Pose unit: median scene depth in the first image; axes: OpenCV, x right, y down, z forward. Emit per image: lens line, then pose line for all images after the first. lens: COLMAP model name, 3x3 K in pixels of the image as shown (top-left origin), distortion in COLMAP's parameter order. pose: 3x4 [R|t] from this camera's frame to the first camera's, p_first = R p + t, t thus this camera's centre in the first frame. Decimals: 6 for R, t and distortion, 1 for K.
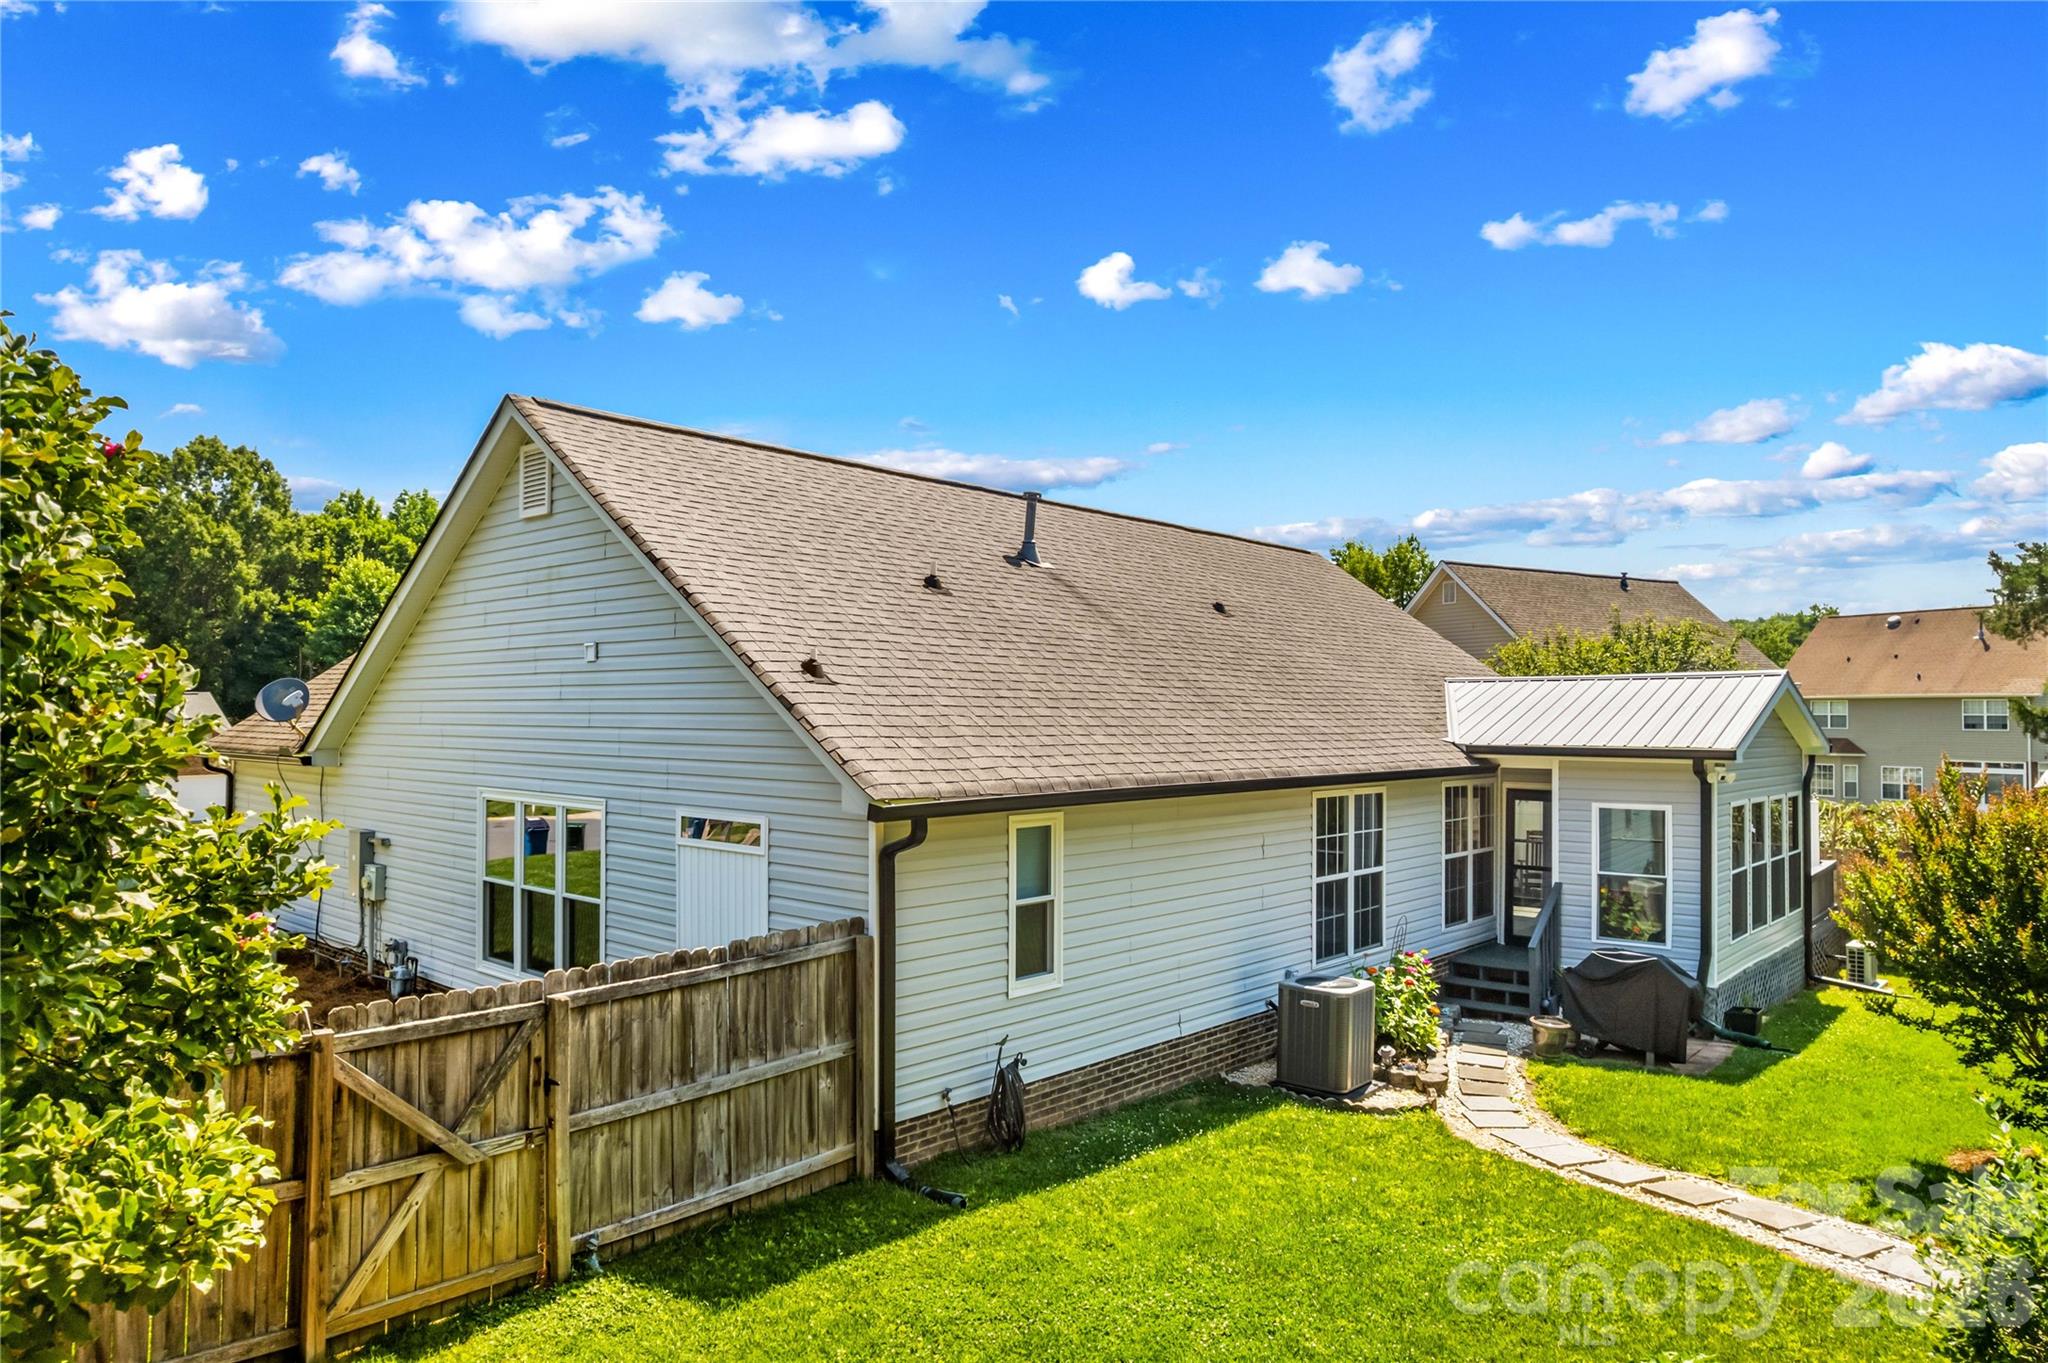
lens RADIAL K [[1333.6, 0, 1042.0], [0, 1333.6, 681.3], [0, 0, 1]] dist [-0.076382, 0.074955]
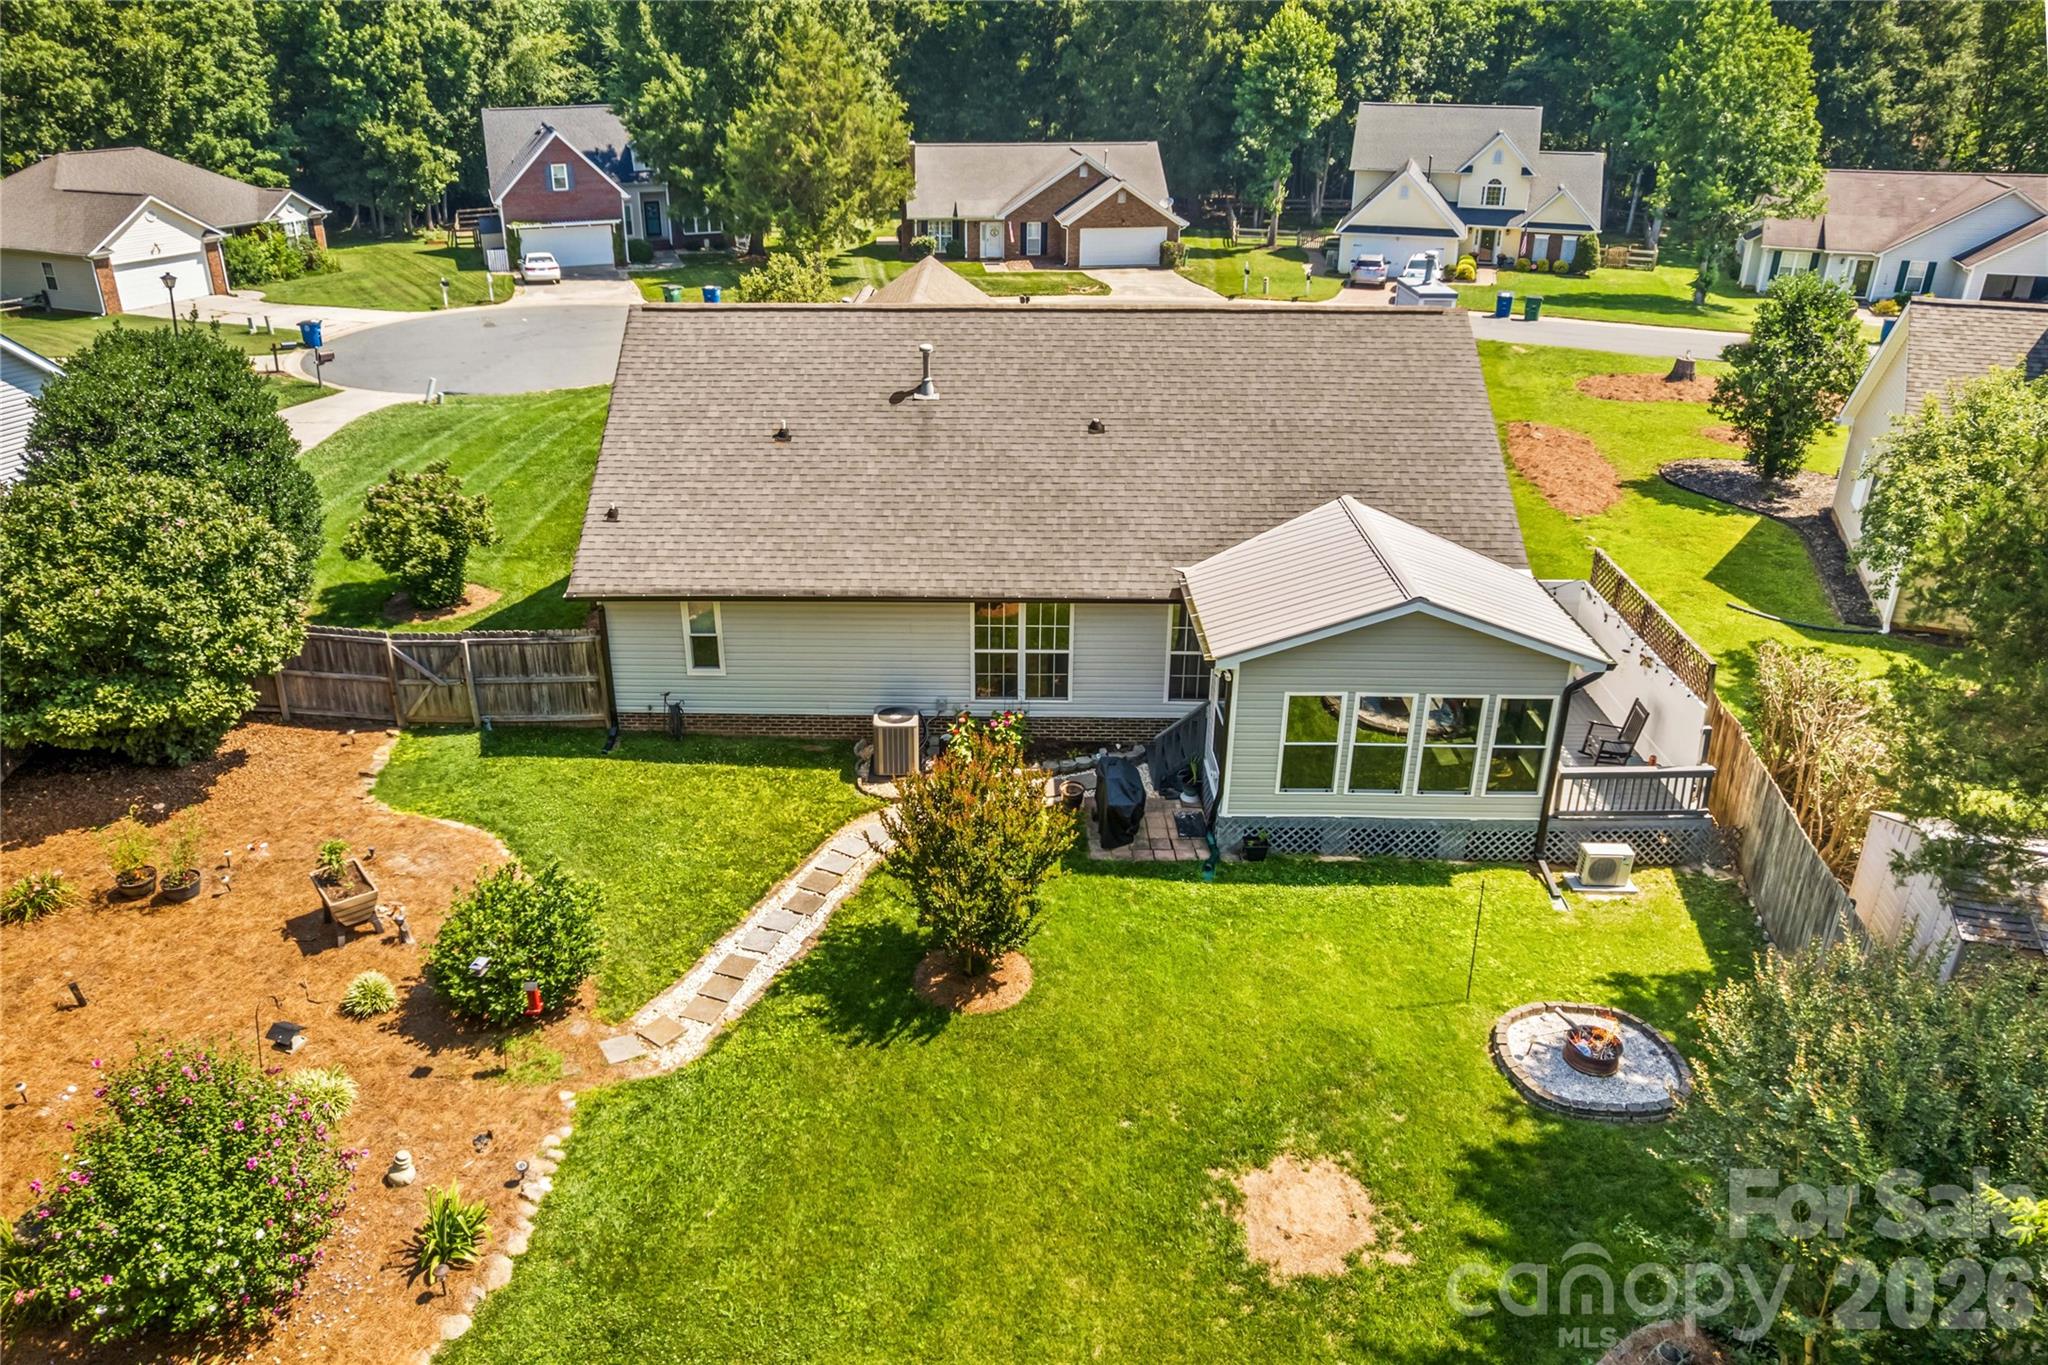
lens RADIAL K [[1417.4, 0, 953.8], [0, 1417.4, 648.8], [0, 0, 1]] dist [-0.033223, 0.001278]
pose [[0.628548, 0.310474, -0.713115, 1.467702], [0.031914, 0.905803, 0.422495, -0.593129], [0.777115, -0.288317, 0.559433, 0.052829]]
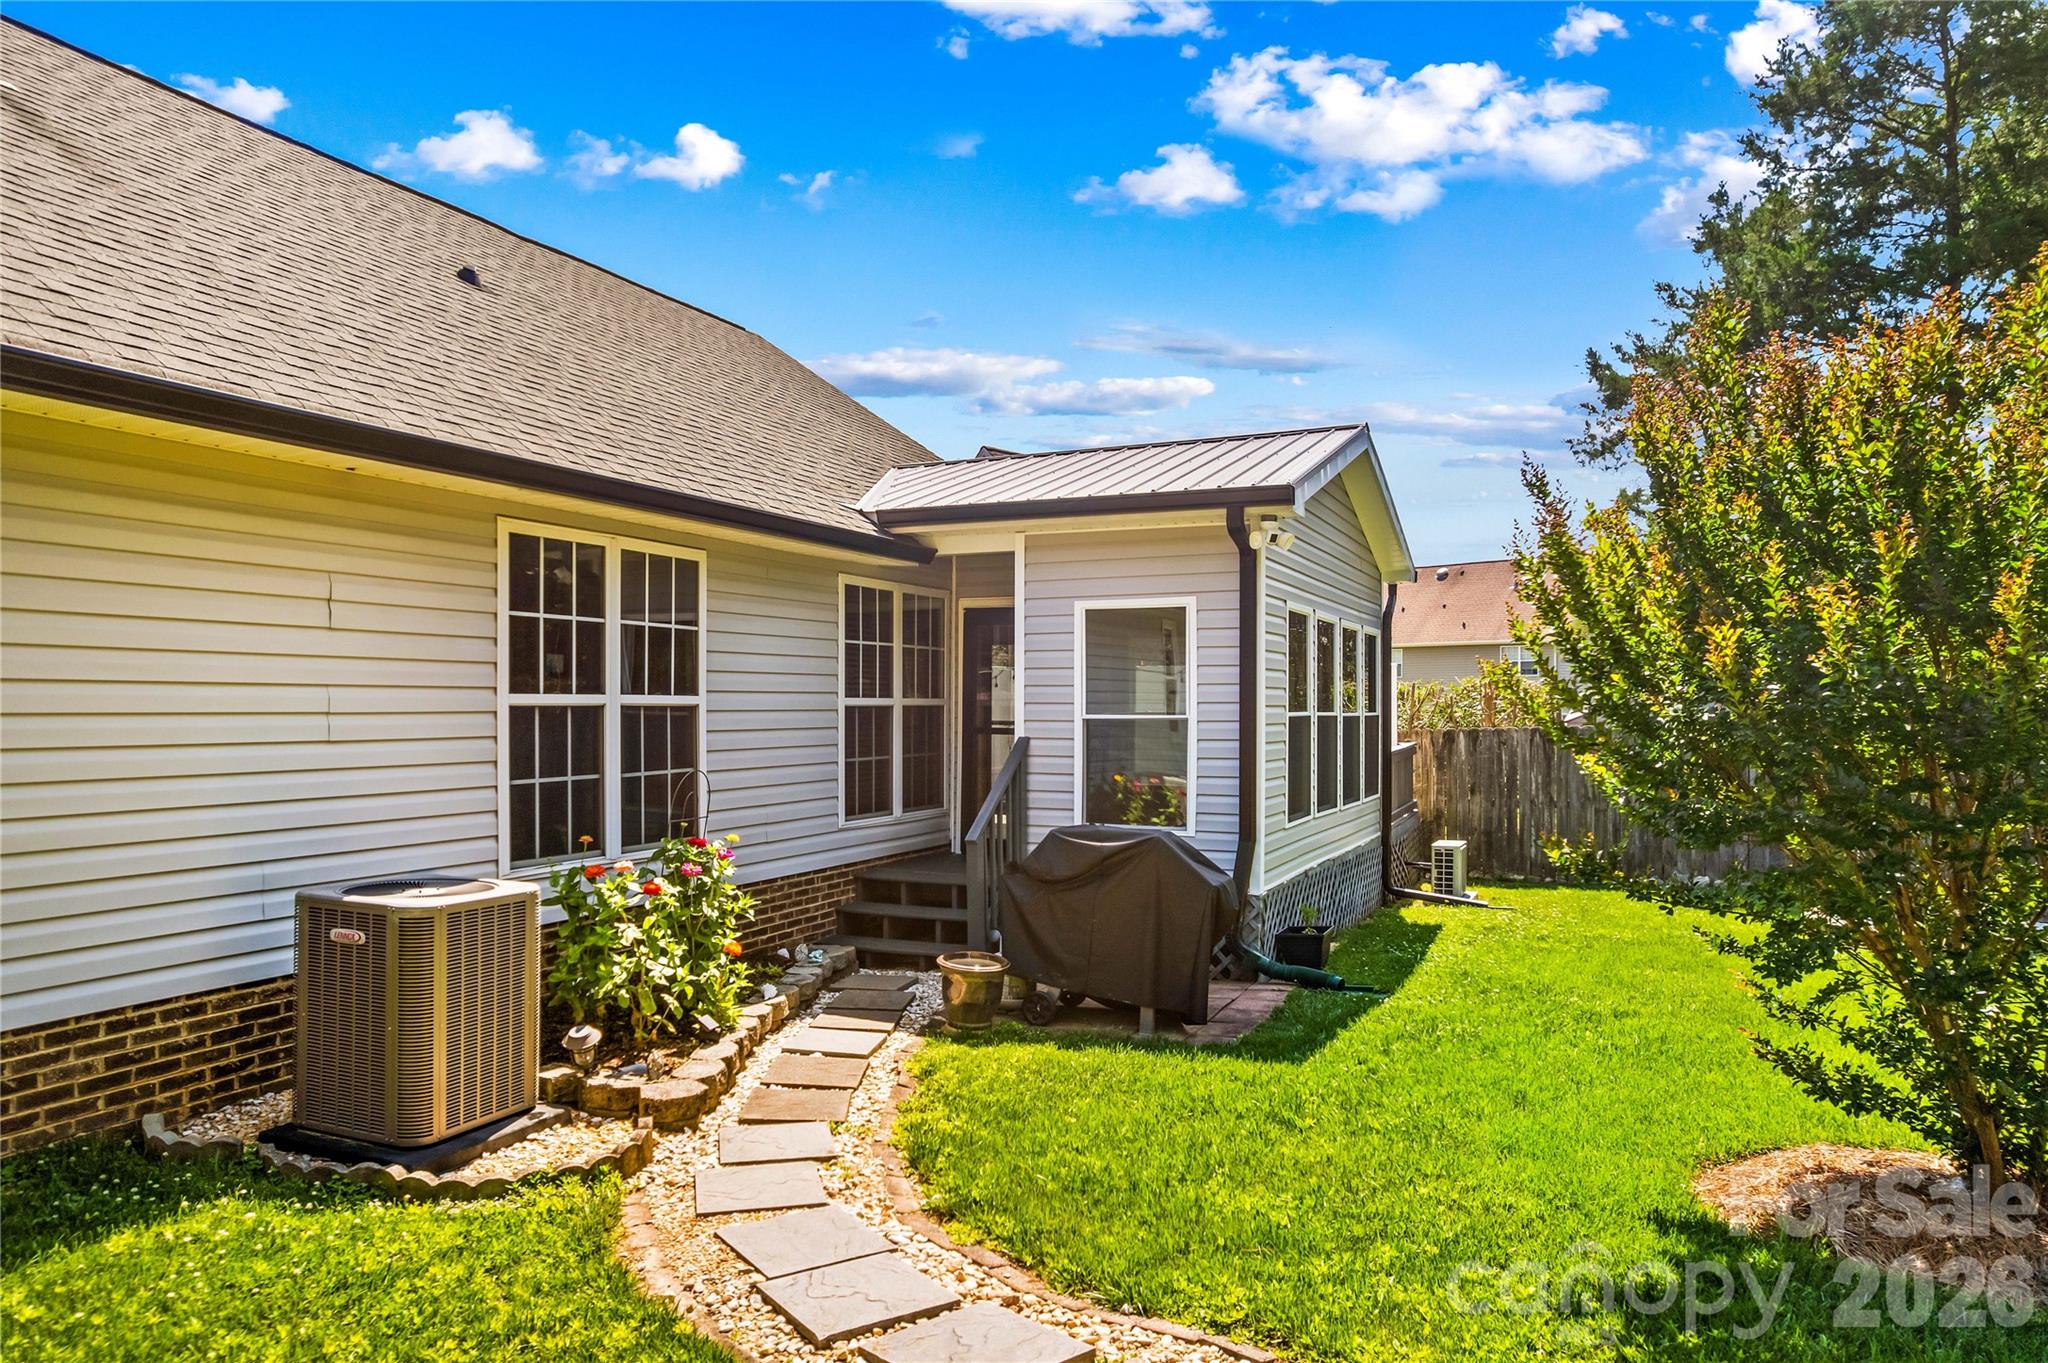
lens RADIAL K [[1333.6, 0, 1042.0], [0, 1333.6, 681.3], [0, 0, 1]] dist [-0.076382, 0.074955]
pose [[0.957427, 0.002798, 0.288661, 0.271026], [-0.006367, 0.999914, 0.011423, 0.145625], [-0.288605, -0.012775, 0.957363, 0.502368]]
